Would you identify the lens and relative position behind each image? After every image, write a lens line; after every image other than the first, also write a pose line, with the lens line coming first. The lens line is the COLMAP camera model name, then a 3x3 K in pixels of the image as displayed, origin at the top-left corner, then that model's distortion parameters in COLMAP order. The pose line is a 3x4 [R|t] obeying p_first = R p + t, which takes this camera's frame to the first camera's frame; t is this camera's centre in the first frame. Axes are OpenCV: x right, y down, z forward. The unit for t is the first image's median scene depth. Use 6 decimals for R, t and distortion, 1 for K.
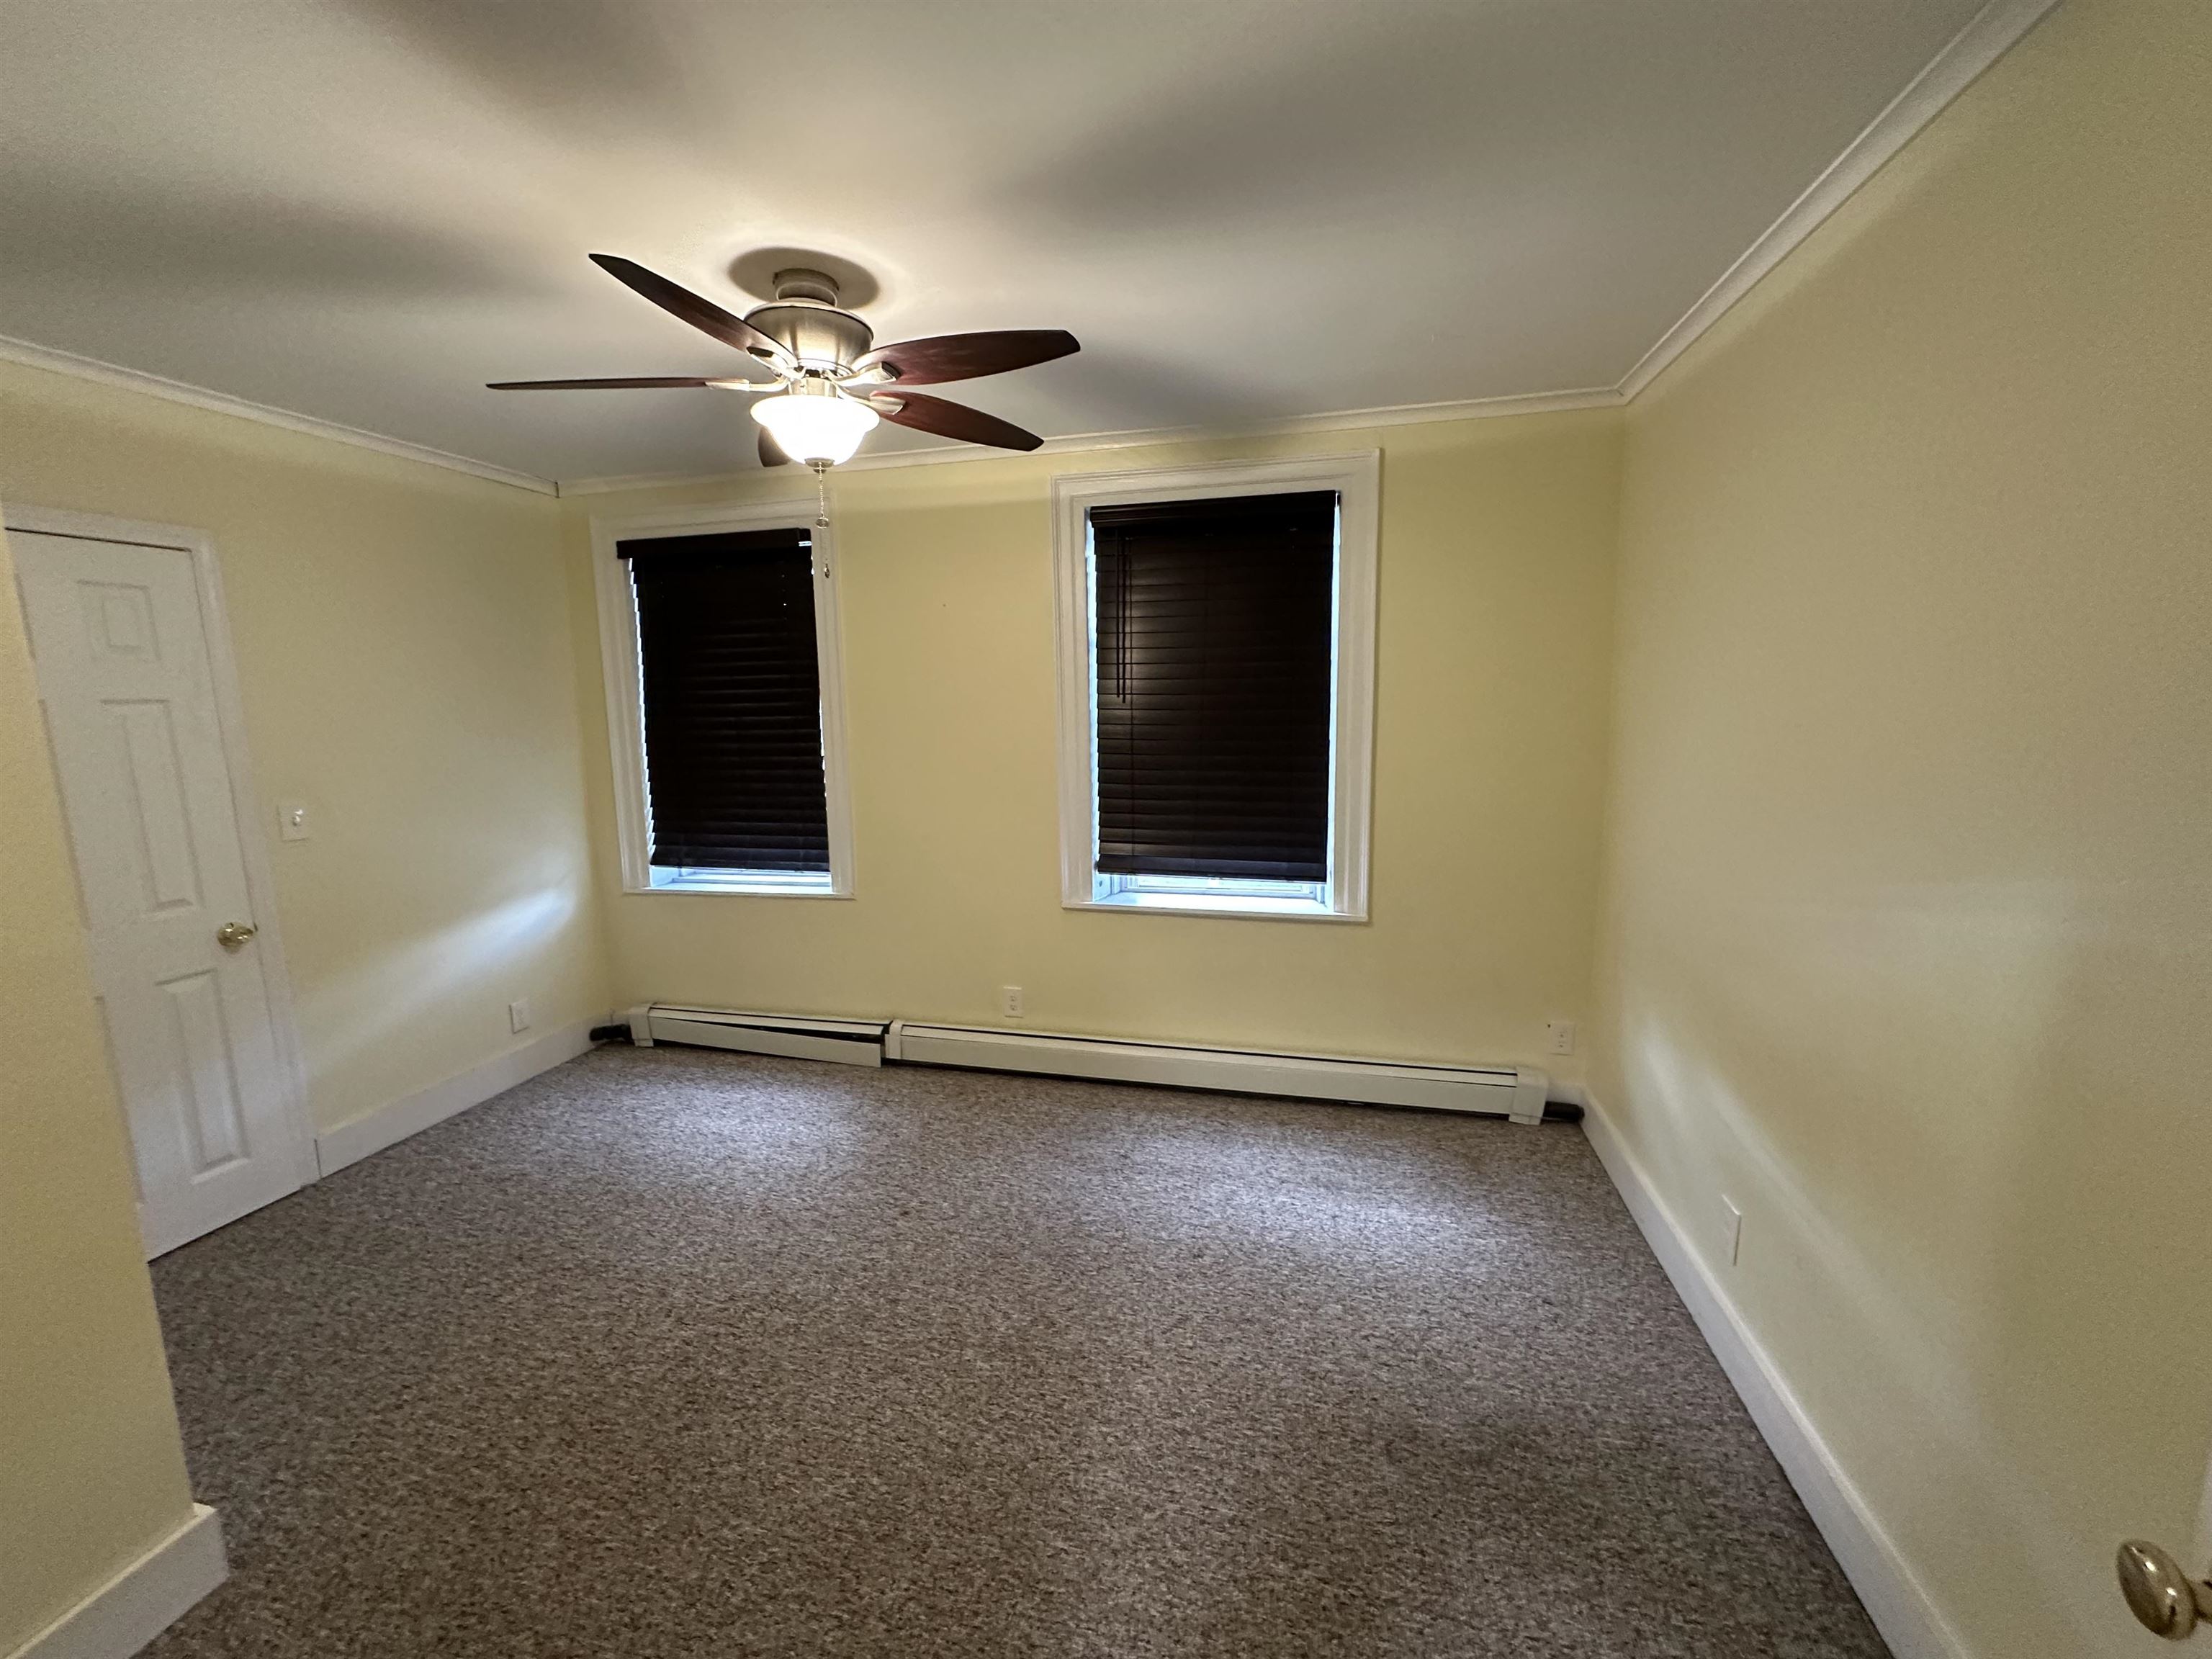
lens RADIAL K [[881.3, 0, 1101.4], [0, 881.3, 831.3], [0, 0, 1]] dist [-0.003699, 0.001259]
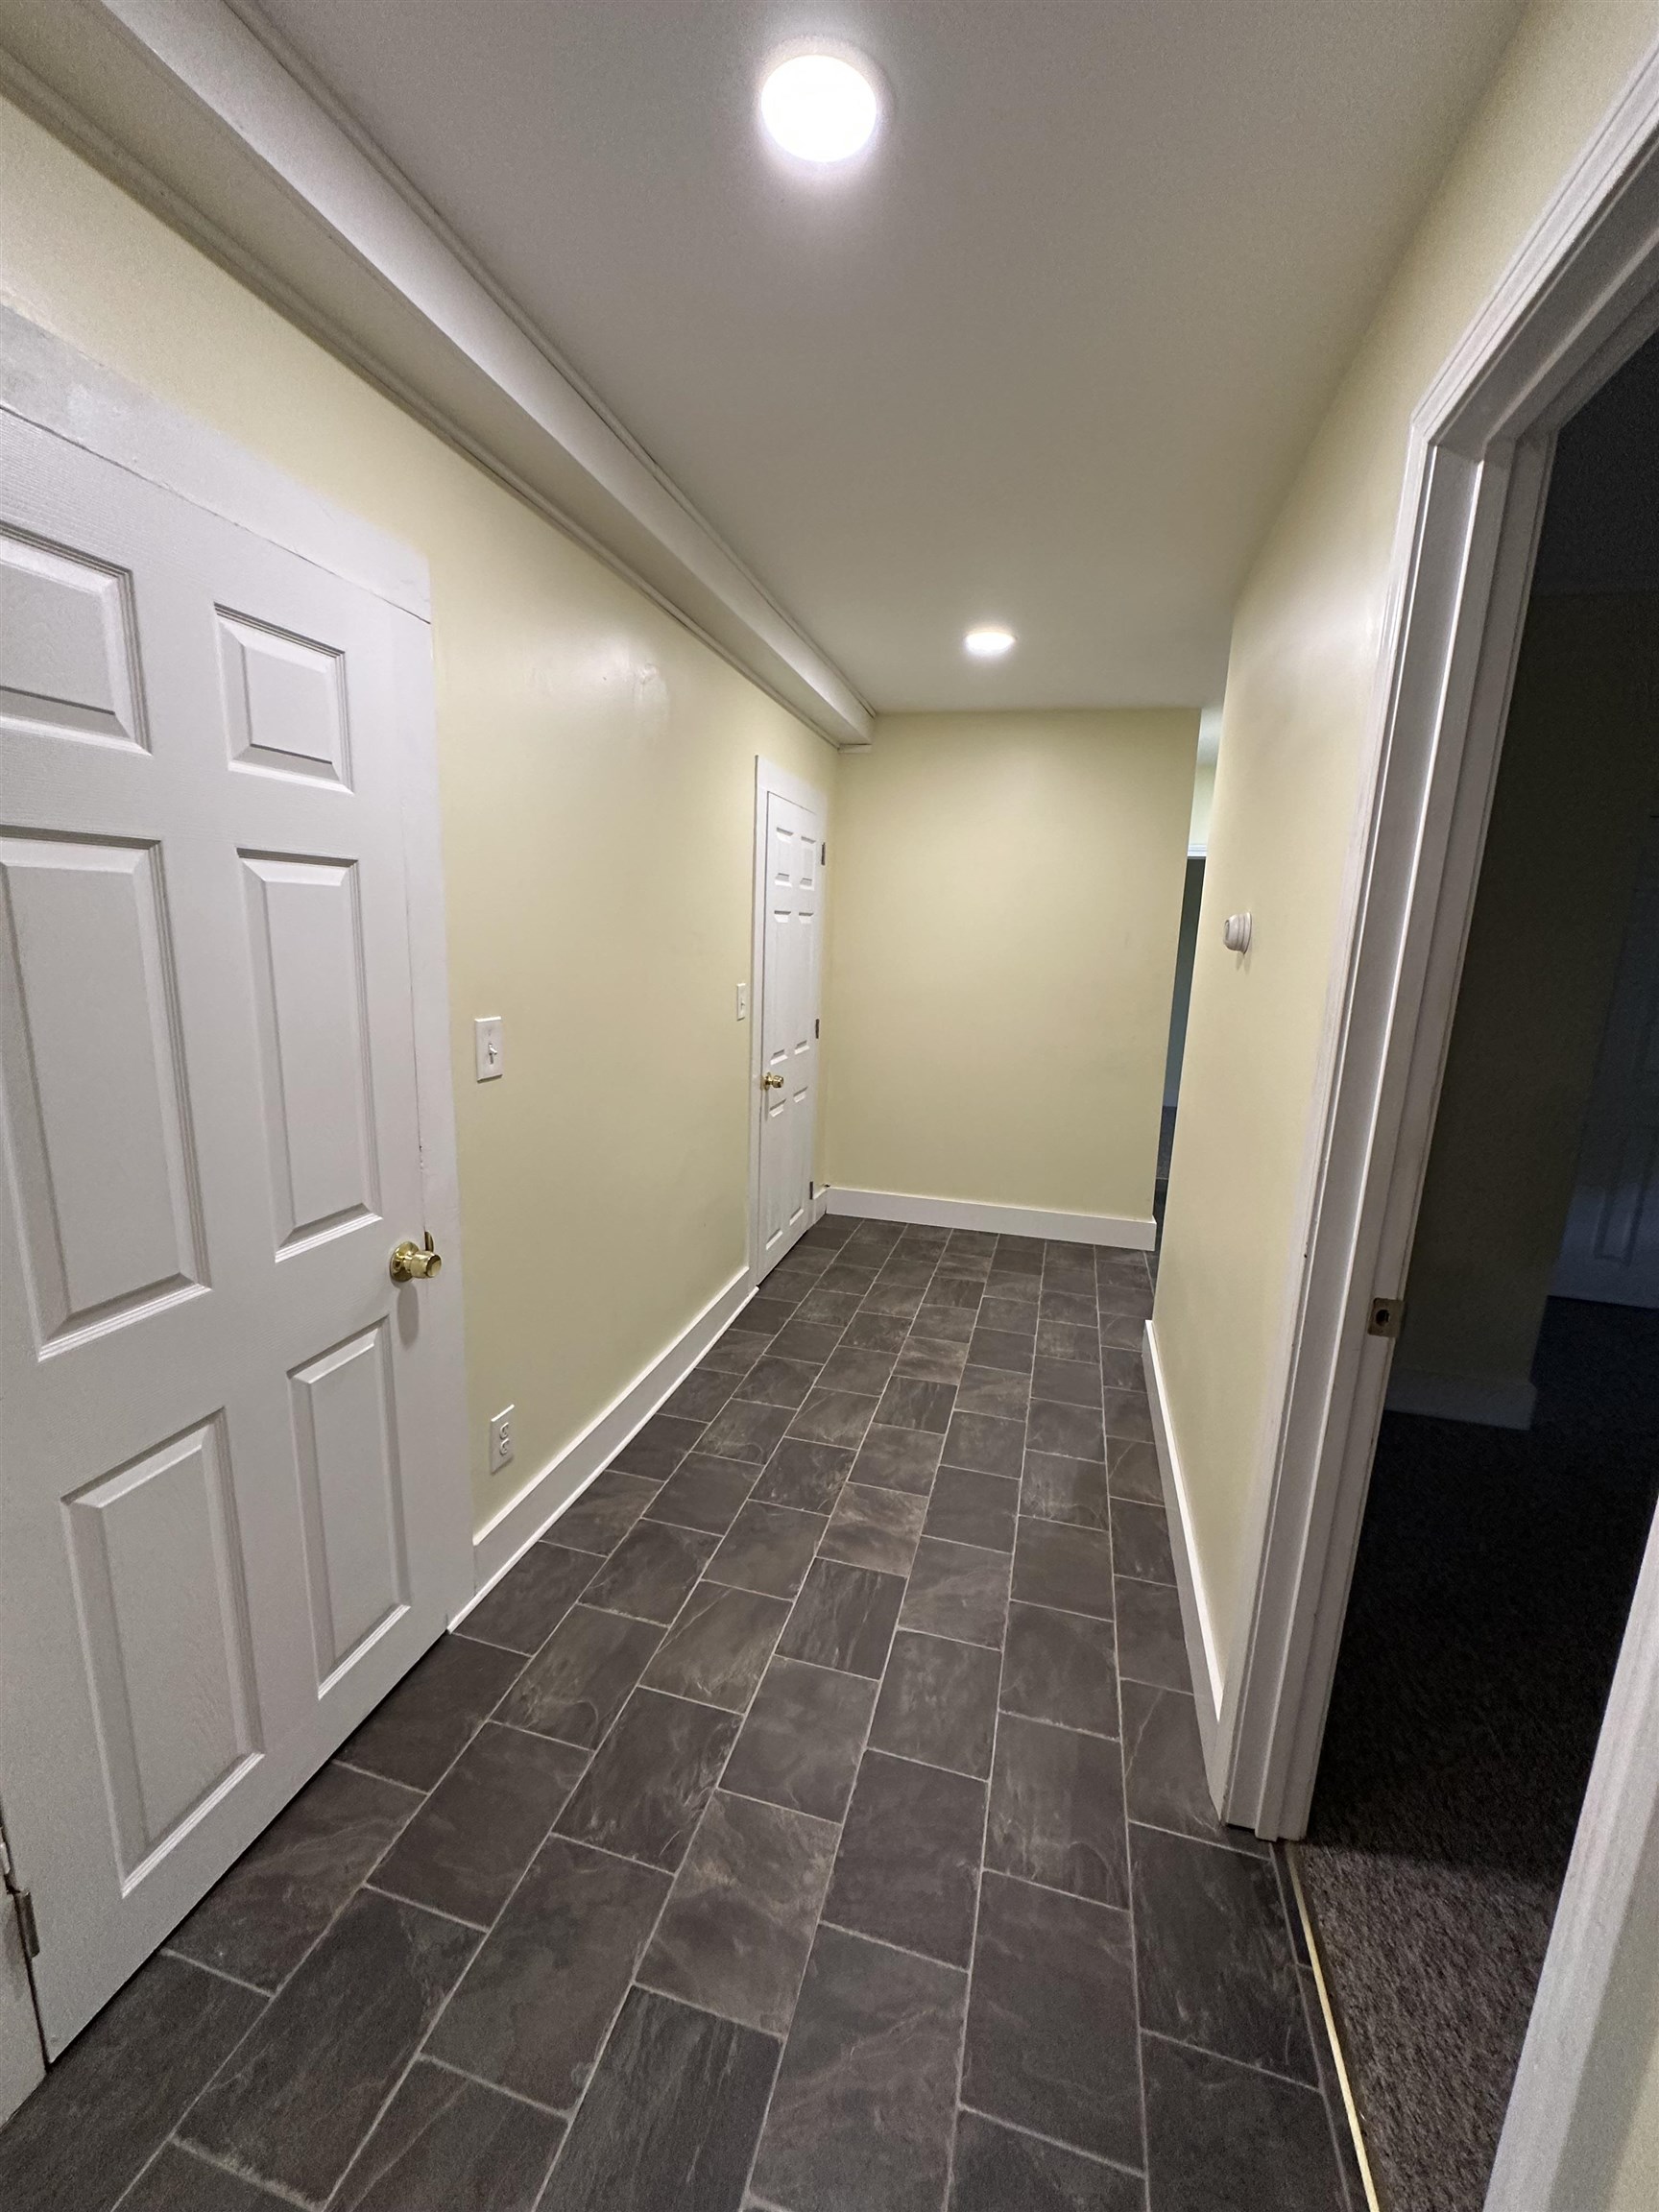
lens RADIAL K [[881.3, 0, 852.0], [0, 881.3, 1101.2], [0, 0, 1]] dist [-0.003699, 0.001259]
pose [[-0.015309, 0.210267, -0.977524, 0.356927], [-0.191833, 0.958860, 0.209256, 0.069661], [0.981308, 0.190725, 0.025657, -0.289540]]
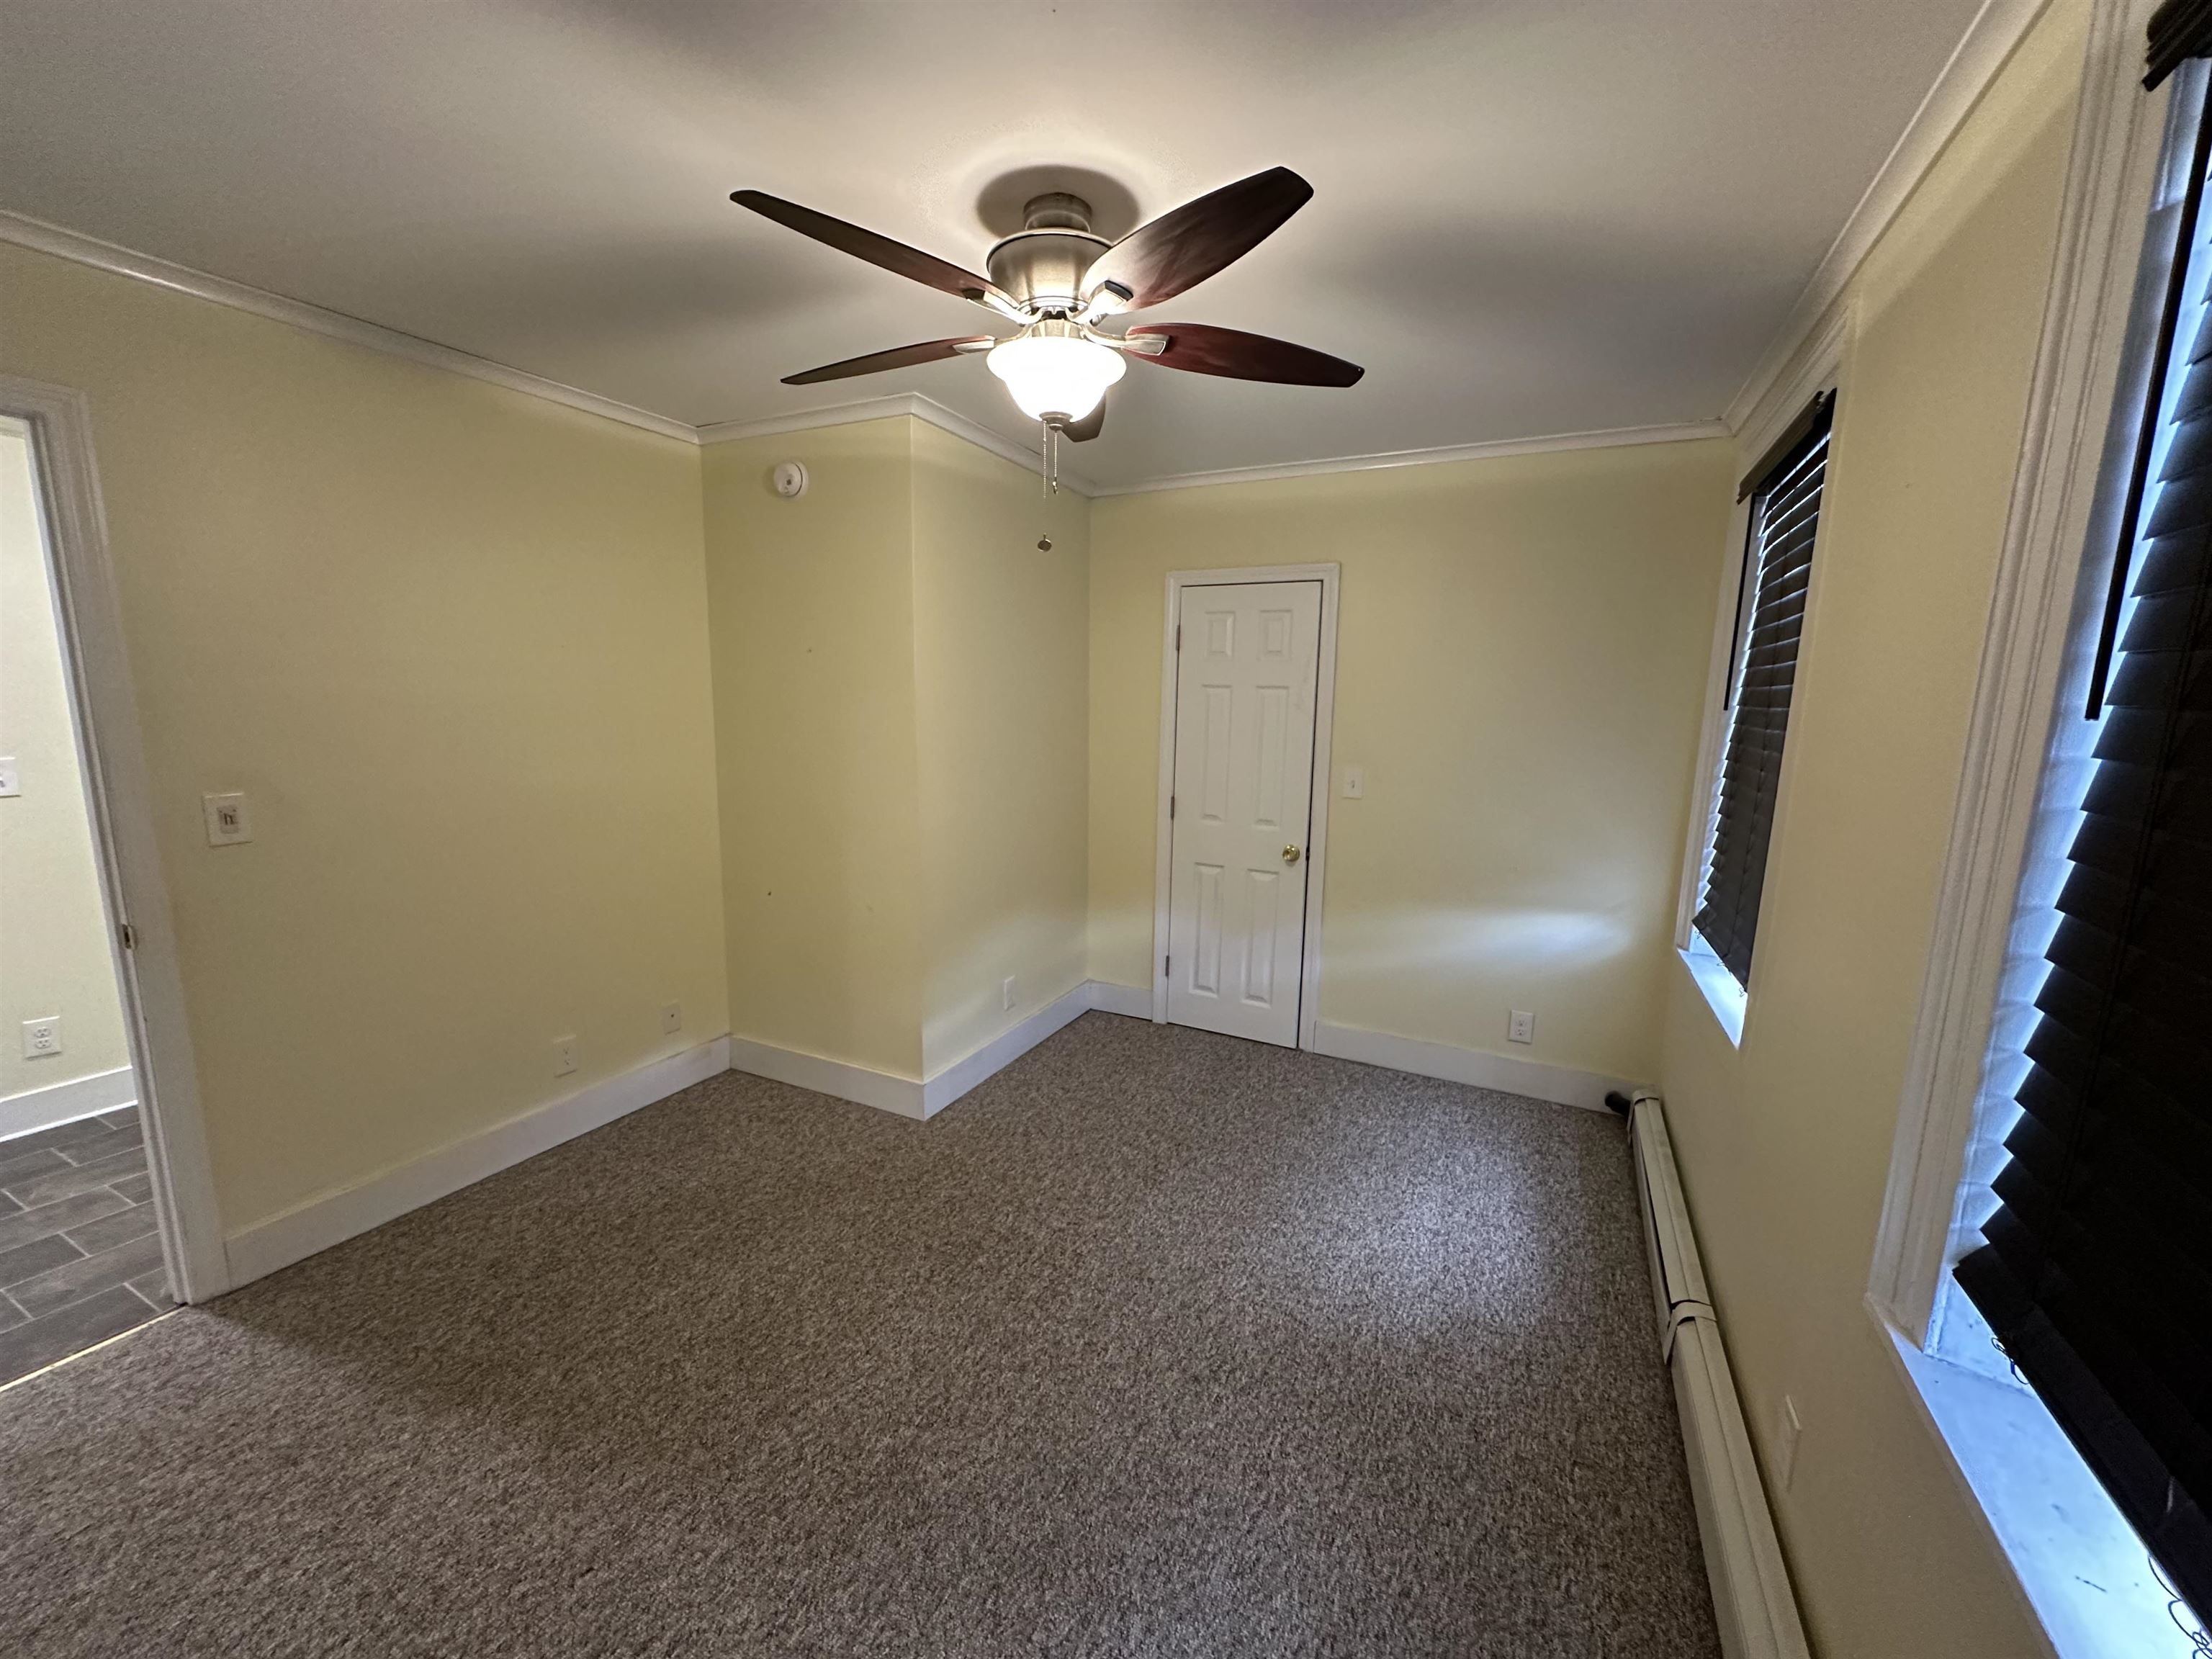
lens RADIAL K [[881.3, 0, 1102.6], [0, 881.3, 829.2], [0, 0, 1]] dist [-0.003699, 0.001259]
pose [[-0.219251, 0.162985, -0.961959, 0.434096], [-0.166481, 0.965240, 0.201486, -0.154262], [0.961360, 0.204324, -0.184496, 0.961219]]
